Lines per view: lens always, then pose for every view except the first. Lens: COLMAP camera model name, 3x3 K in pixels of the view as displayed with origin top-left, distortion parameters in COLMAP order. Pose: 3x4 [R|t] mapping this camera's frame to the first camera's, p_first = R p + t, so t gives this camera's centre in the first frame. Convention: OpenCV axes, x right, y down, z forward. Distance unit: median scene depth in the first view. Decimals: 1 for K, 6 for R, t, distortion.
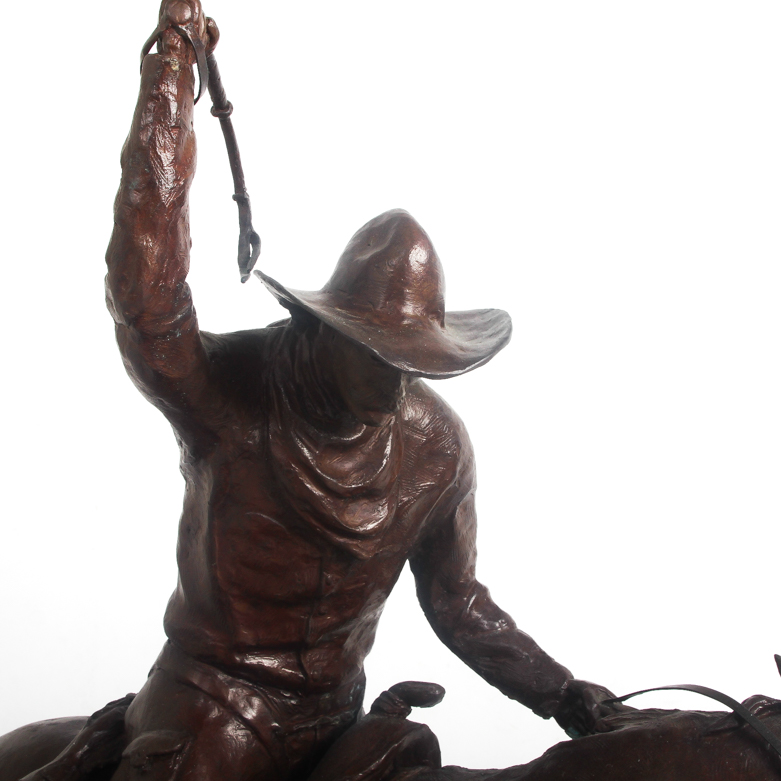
lens RADIAL K [[1389.1, 0, 395.5], [0, 1389.1, 387.2], [0, 0, 1]] dist [-0.075699, 0.000000]
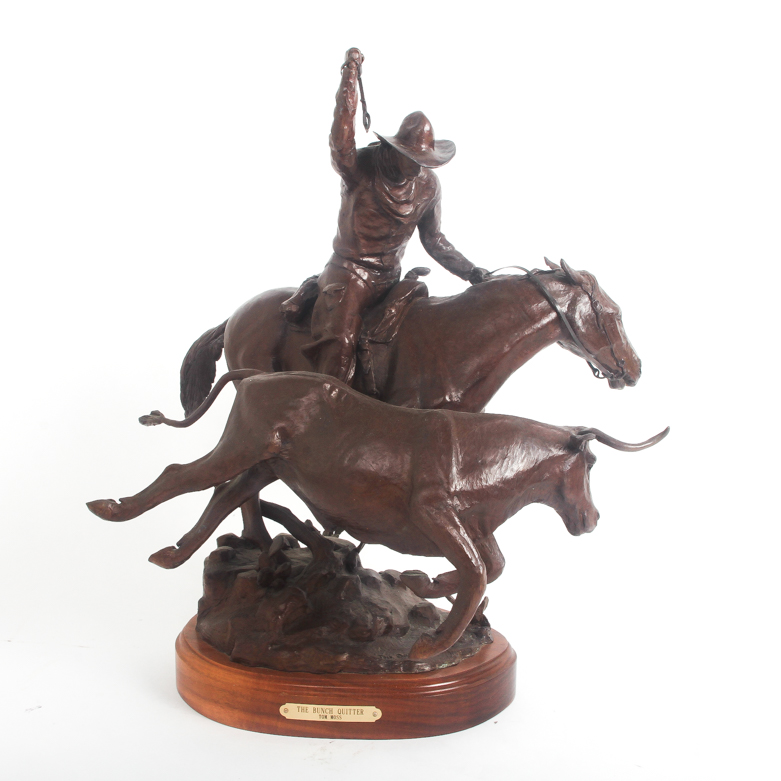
lens RADIAL K [[1389.1, 0, 388.8], [0, 1389.1, 386.5], [0, 0, 1]] dist [-0.075699, 0.000000]
pose [[0.998632, -0.014391, 0.050272, -0.209677], [0.002610, 0.973902, 0.226954, -0.210246], [-0.052226, -0.226512, 0.972607, -1.950821]]
